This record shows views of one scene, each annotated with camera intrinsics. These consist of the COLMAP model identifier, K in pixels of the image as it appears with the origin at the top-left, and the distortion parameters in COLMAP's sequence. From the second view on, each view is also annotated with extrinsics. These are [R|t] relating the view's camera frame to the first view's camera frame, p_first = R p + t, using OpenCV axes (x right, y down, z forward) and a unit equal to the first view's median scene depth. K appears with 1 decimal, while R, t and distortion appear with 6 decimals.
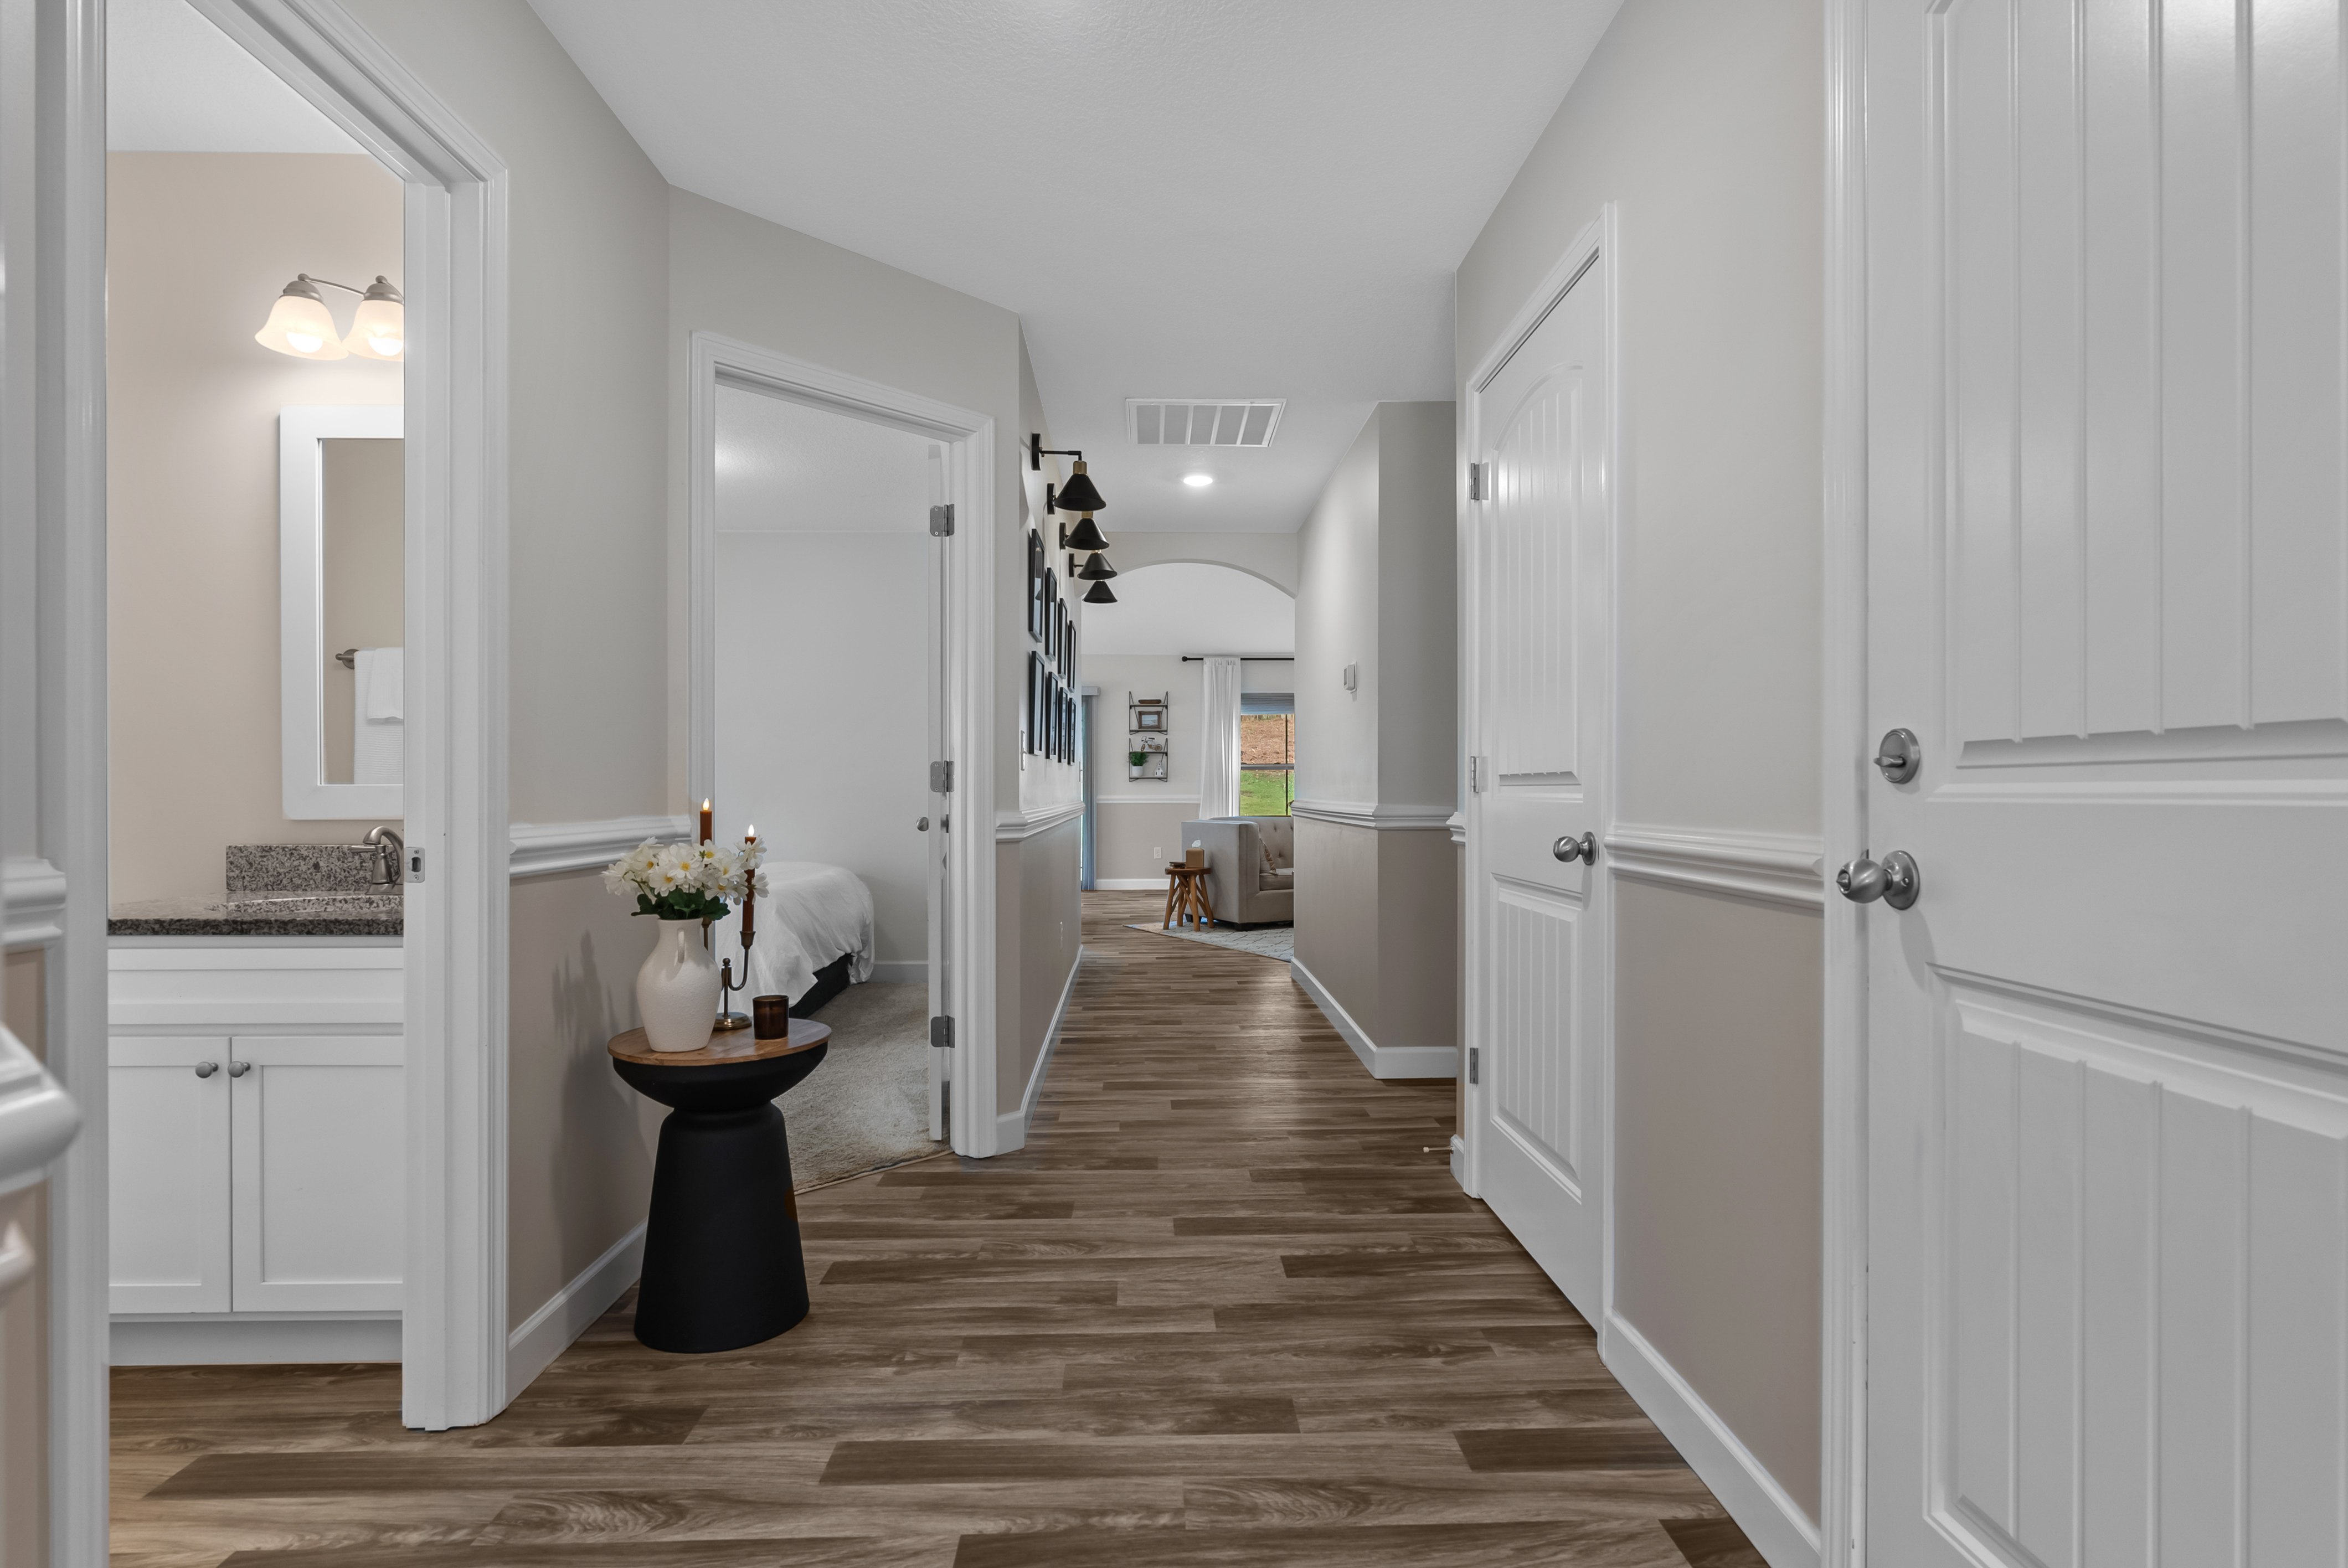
lens RADIAL K [[1178.6, 0, 1174.0], [0, 1178.6, 788.0], [0, 0, 1]] dist [0.002715, 0.000588]
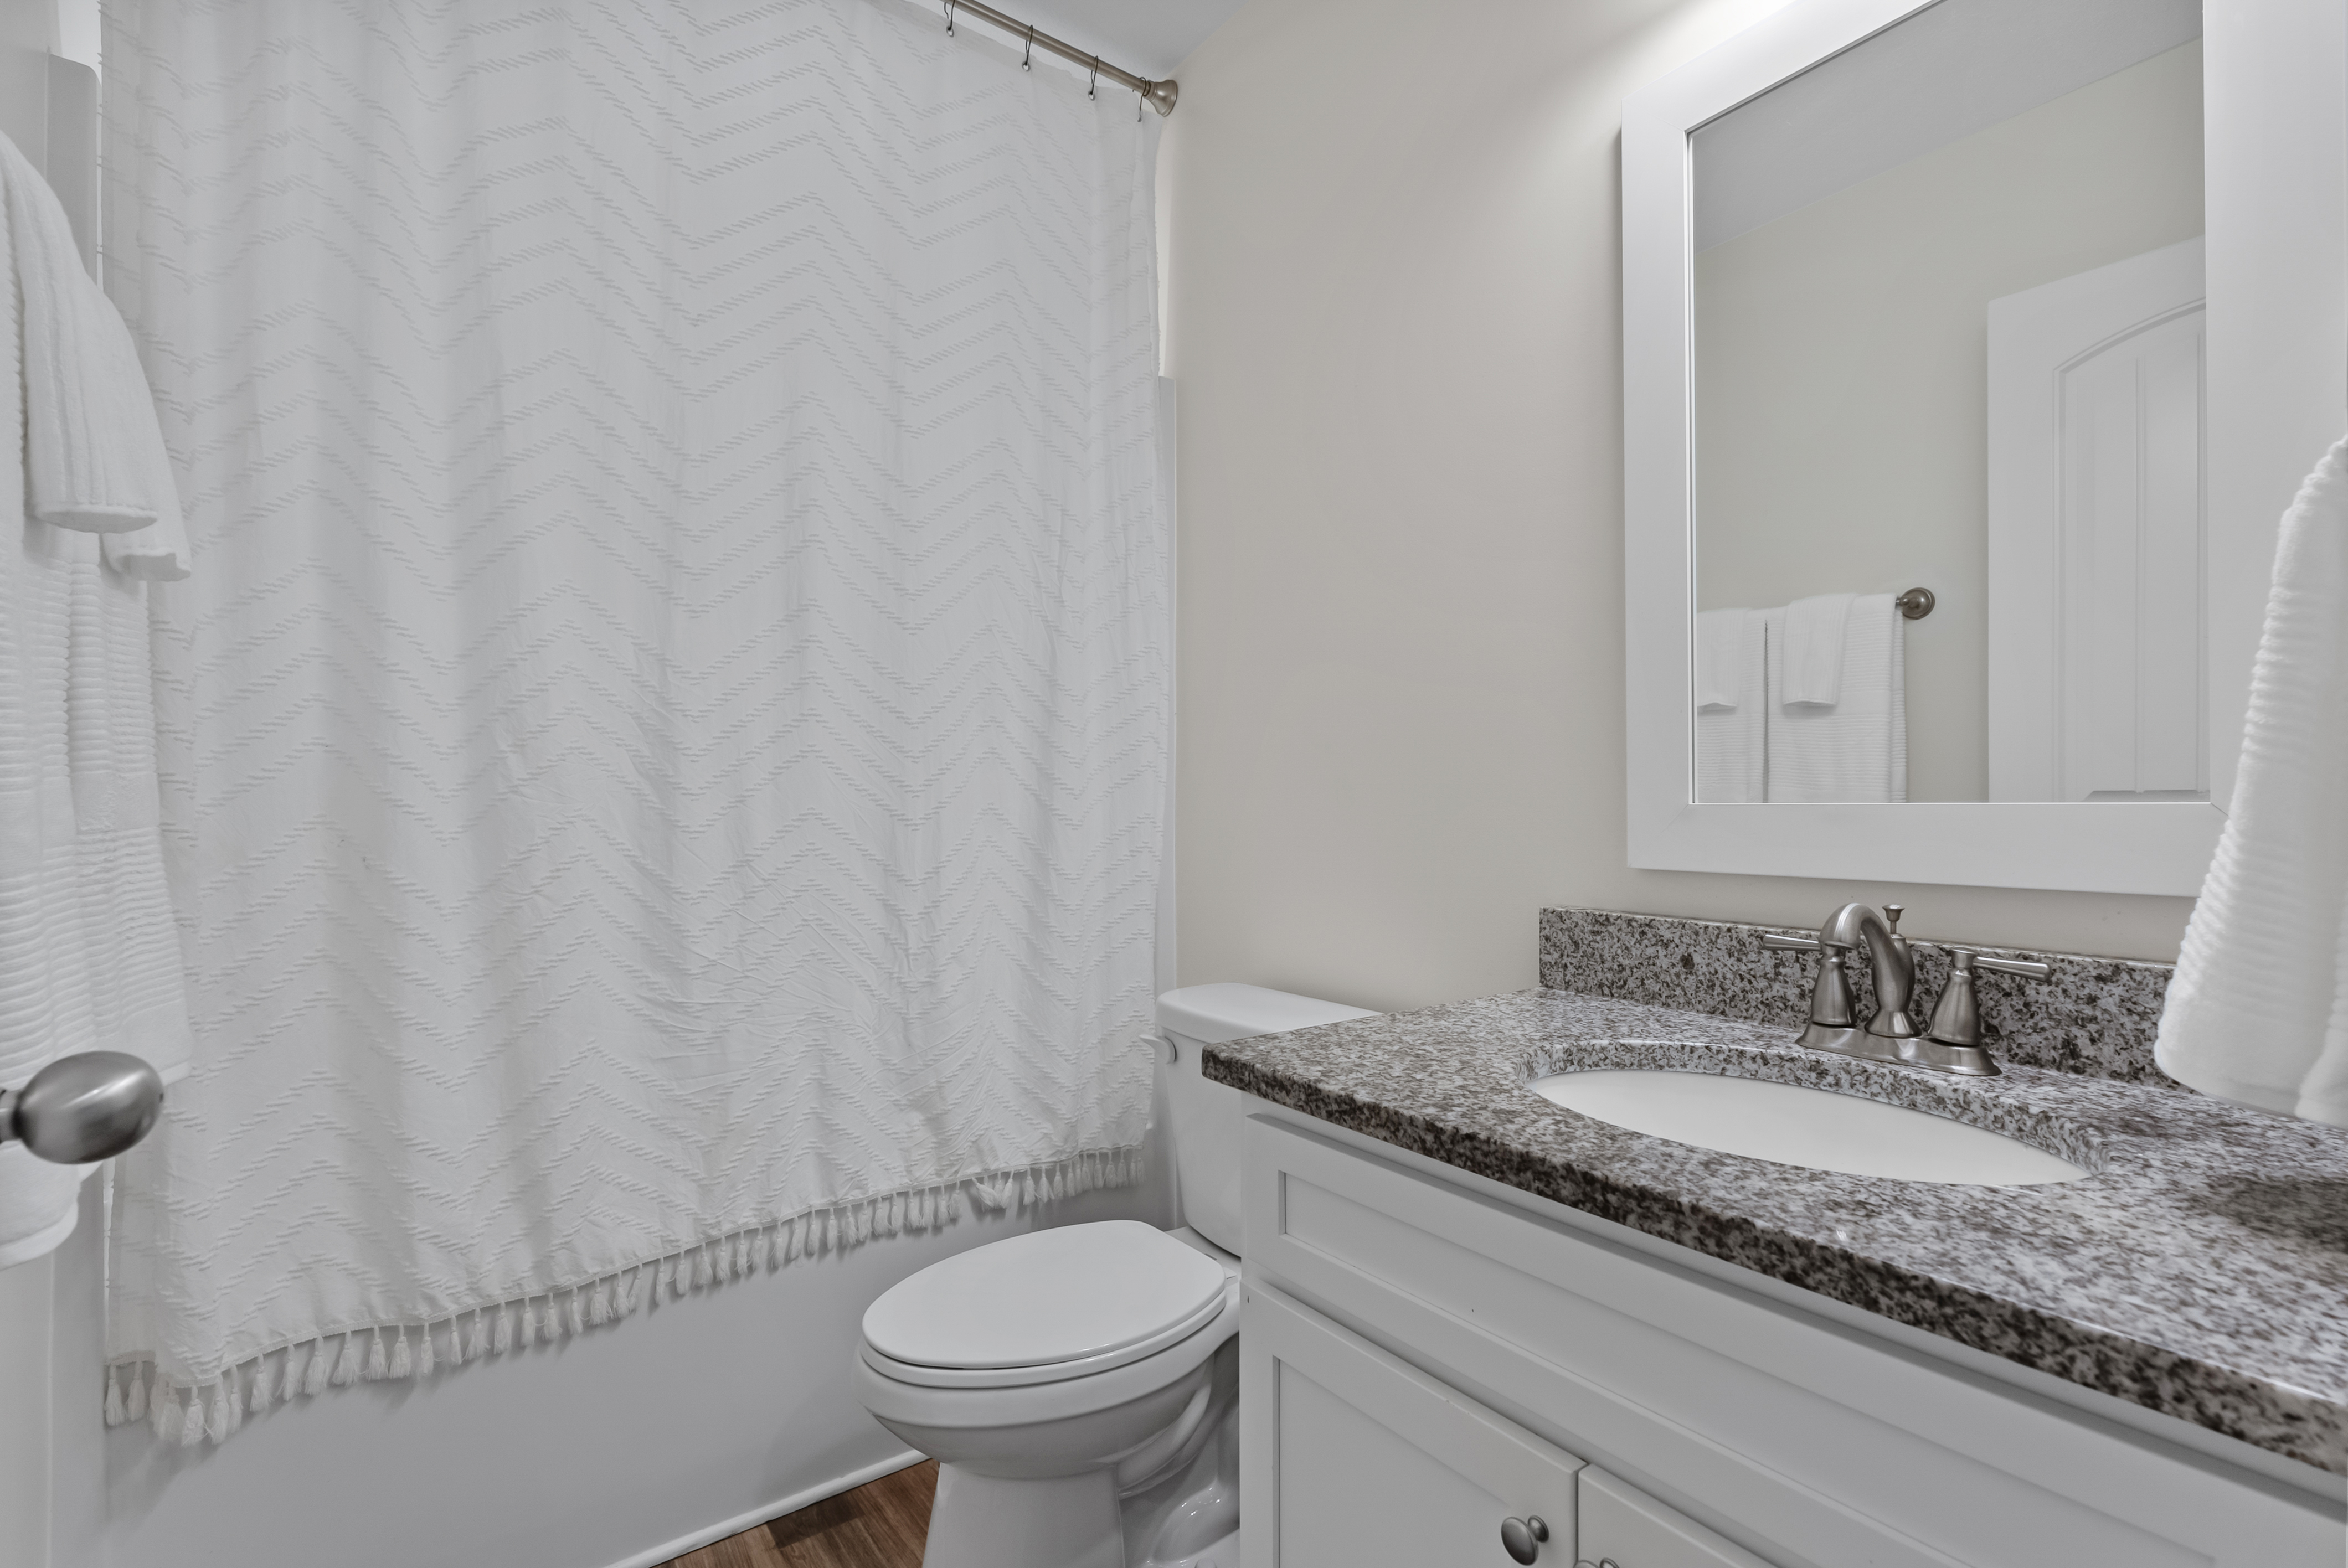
lens RADIAL K [[1058.1, 0, 1175.0], [0, 1058.1, 800.4], [0, 0, 1]] dist [-0.012849, 0.004674]
pose [[0.555246, -0.000304, -0.831686, -0.470757], [-0.000223, 1.000000, -0.000514, -0.003398], [0.831686, 0.000471, 0.555246, 0.563366]]
